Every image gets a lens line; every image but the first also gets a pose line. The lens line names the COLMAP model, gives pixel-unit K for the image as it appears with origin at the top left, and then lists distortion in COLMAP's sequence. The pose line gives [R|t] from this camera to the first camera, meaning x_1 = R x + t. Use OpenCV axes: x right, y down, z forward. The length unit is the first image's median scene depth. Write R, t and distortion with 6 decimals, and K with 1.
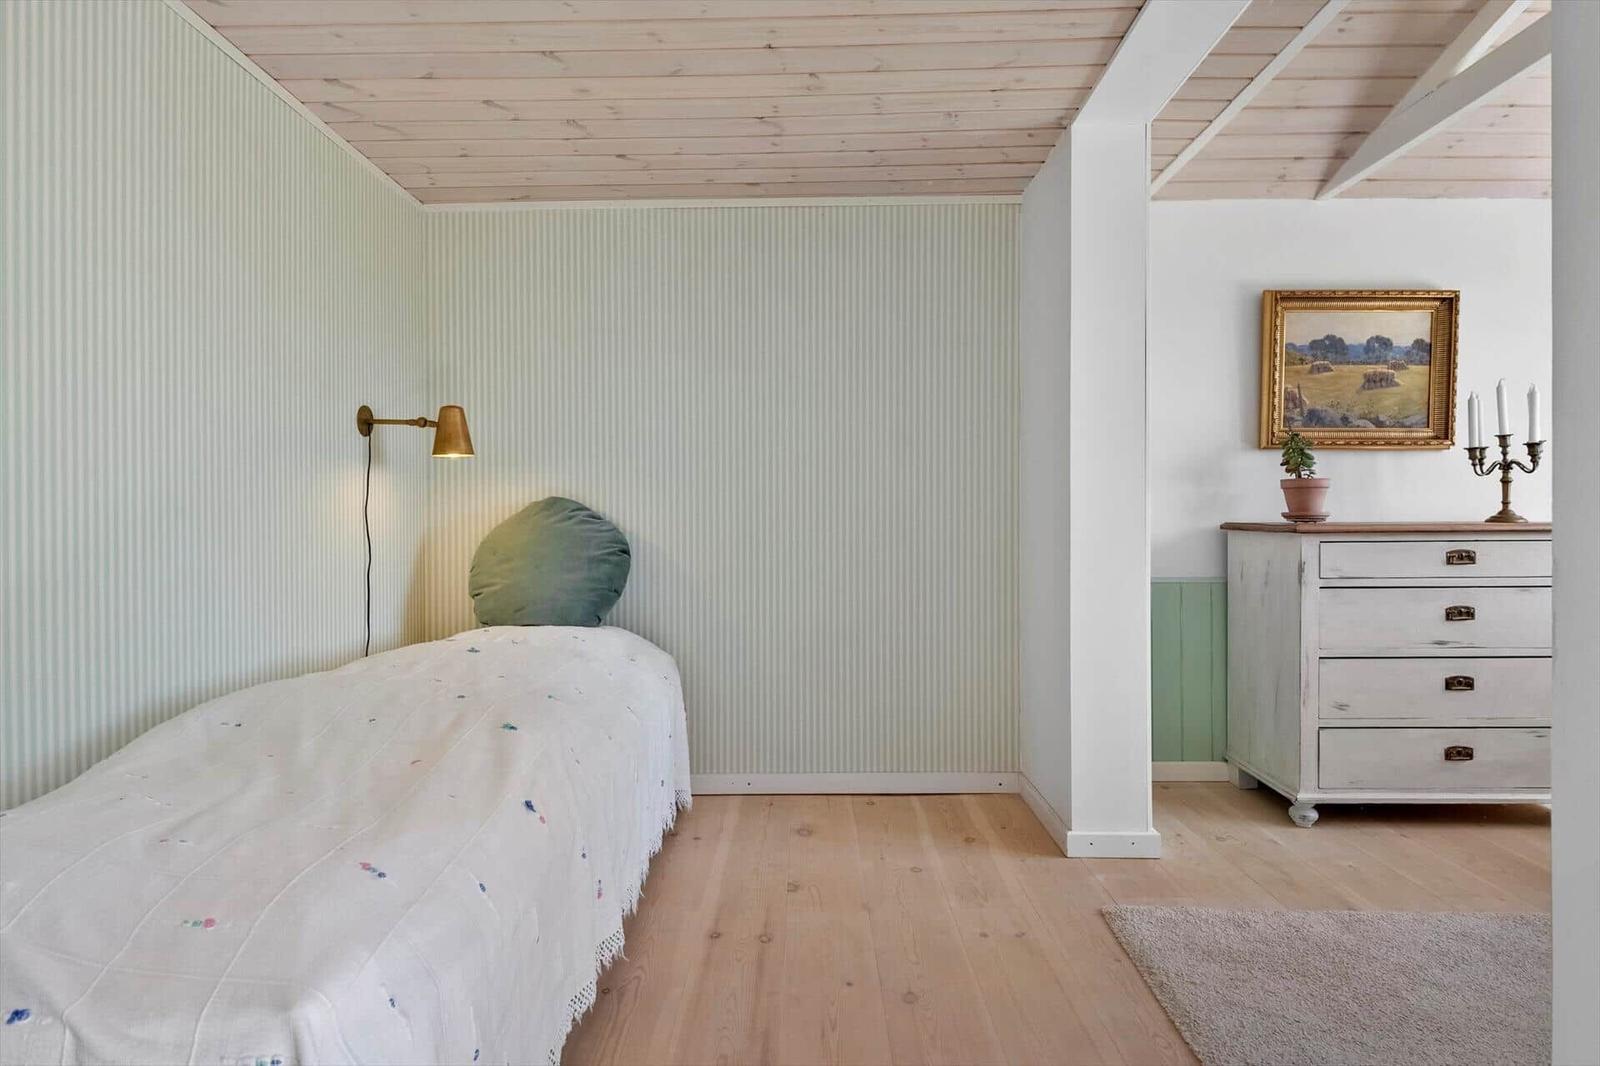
lens RADIAL K [[854.8, 0, 796.9], [0, 854.8, 524.2], [0, 0, 1]] dist [-0.000148, -0.000421]
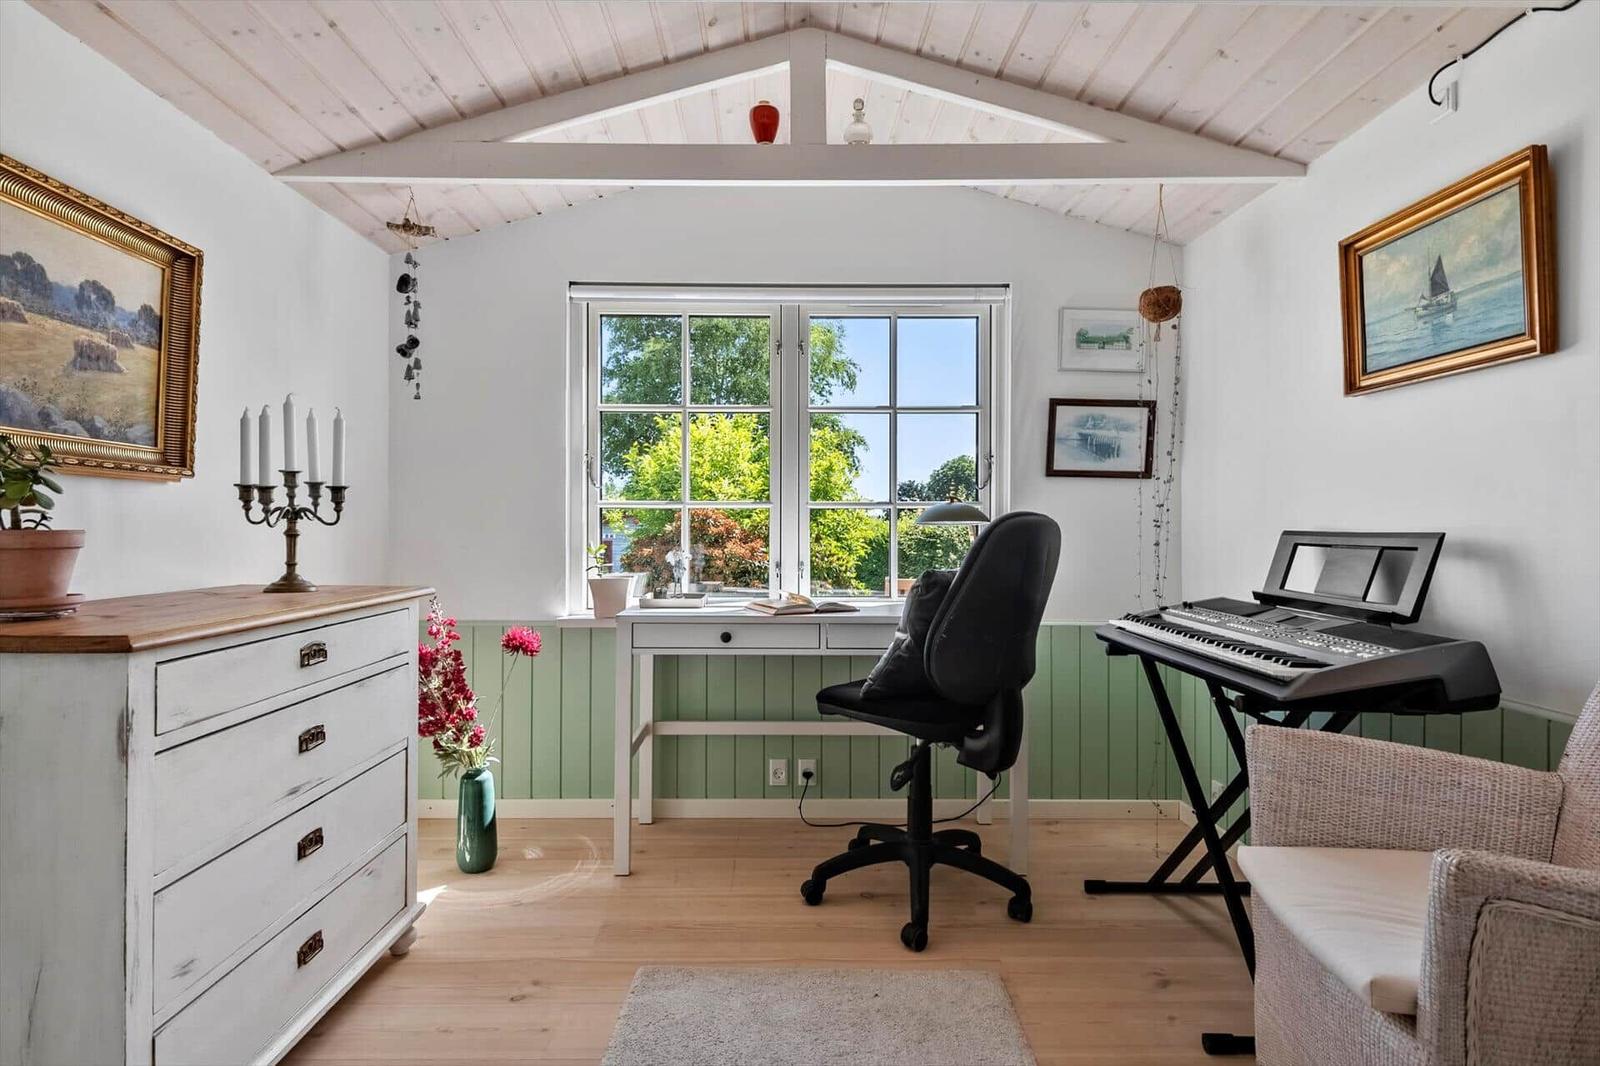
lens RADIAL K [[854.8, 0, 796.9], [0, 854.8, 524.2], [0, 0, 1]] dist [-0.000148, -0.000421]
pose [[-0.031124, 0.004373, 0.999506, 0.080615], [0.005572, 0.999976, -0.004201, -0.049152], [-0.999500, 0.005439, -0.031148, 0.541770]]
